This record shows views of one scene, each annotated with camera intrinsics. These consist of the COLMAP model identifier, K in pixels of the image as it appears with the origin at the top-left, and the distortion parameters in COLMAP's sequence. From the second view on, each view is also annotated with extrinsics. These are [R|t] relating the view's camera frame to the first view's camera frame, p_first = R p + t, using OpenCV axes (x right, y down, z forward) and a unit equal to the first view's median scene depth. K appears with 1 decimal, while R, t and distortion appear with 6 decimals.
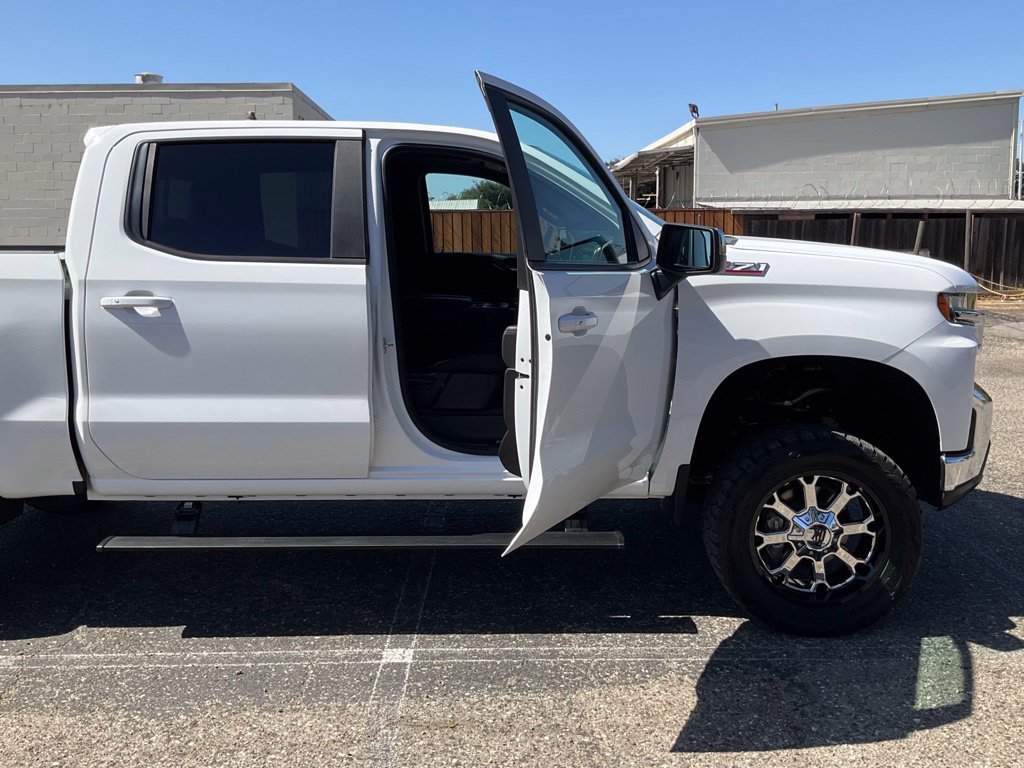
lens RADIAL K [[928.4, 0, 508.6], [0, 928.4, 358.1], [0, 0, 1]] dist [-0.005511, 0.000000]
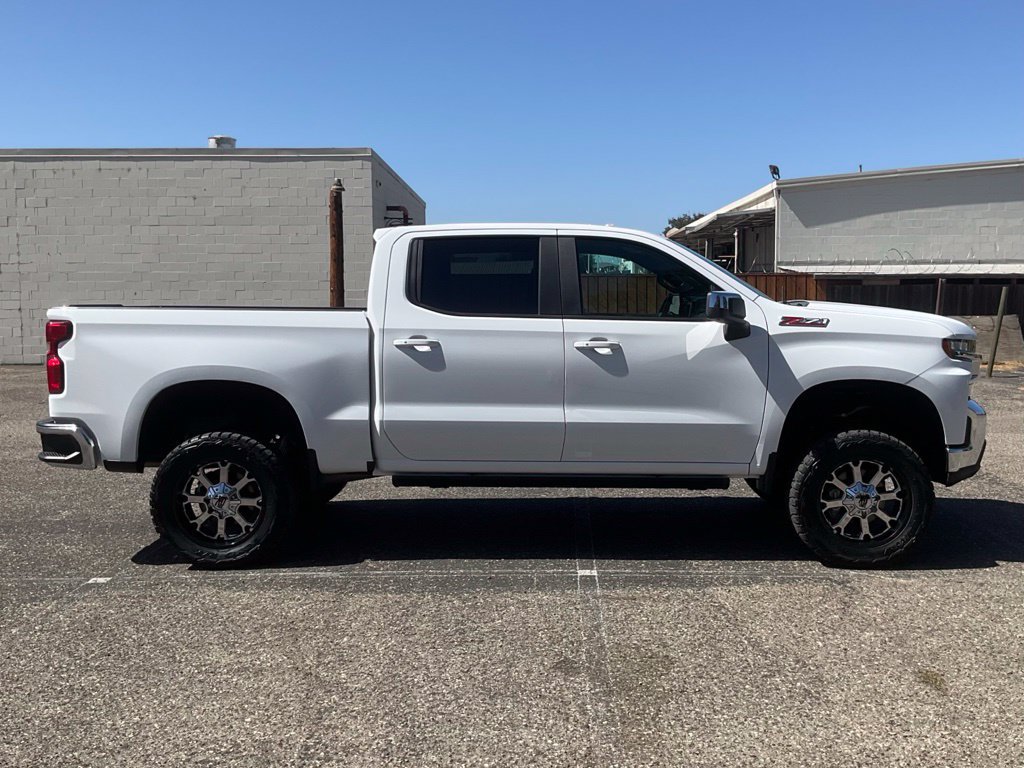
lens RADIAL K [[1029.2, 0, 552.6], [0, 1029.2, 392.8], [0, 0, 1]] dist [0.002963, 0.000000]
pose [[0.999866, 0.004223, -0.015824, -0.139912], [-0.004877, 0.999126, -0.041524, 0.087556], [0.015634, 0.041596, 0.999012, -0.661429]]
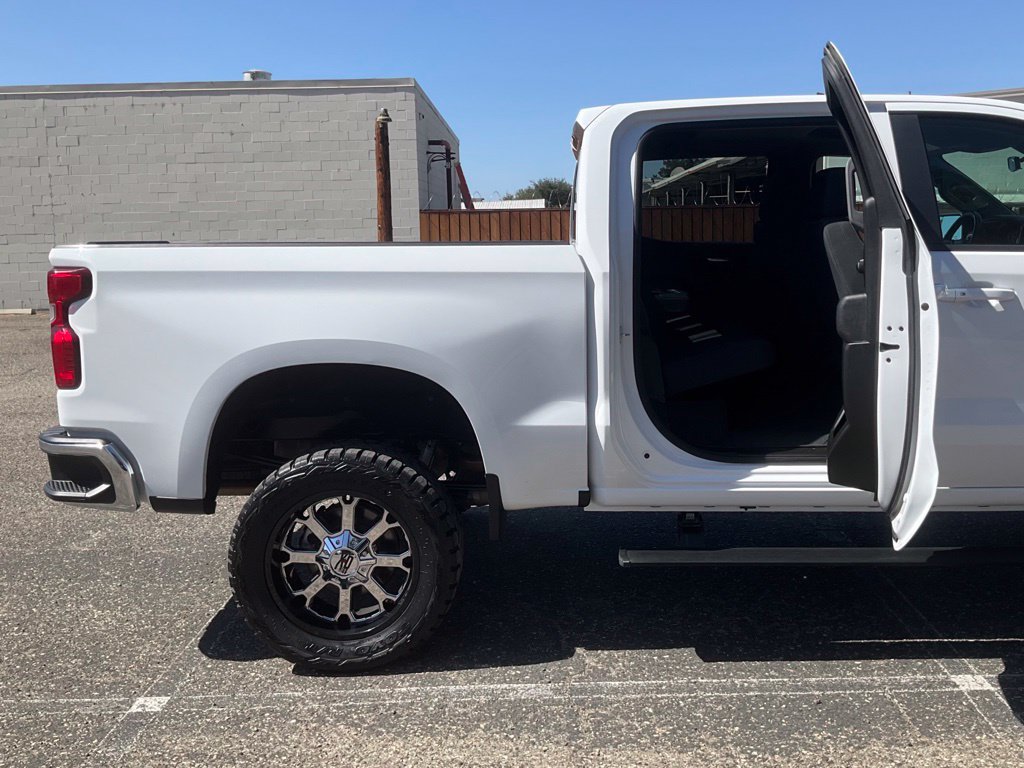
lens RADIAL K [[969.2, 0, 552.2], [0, 969.2, 363.7], [0, 0, 1]] dist [0.011009, 0.000000]
pose [[0.999537, -0.008473, -0.029234, -0.460627], [0.008432, 0.999963, -0.001516, 0.007184], [0.029246, 0.001268, 0.999571, 0.036879]]
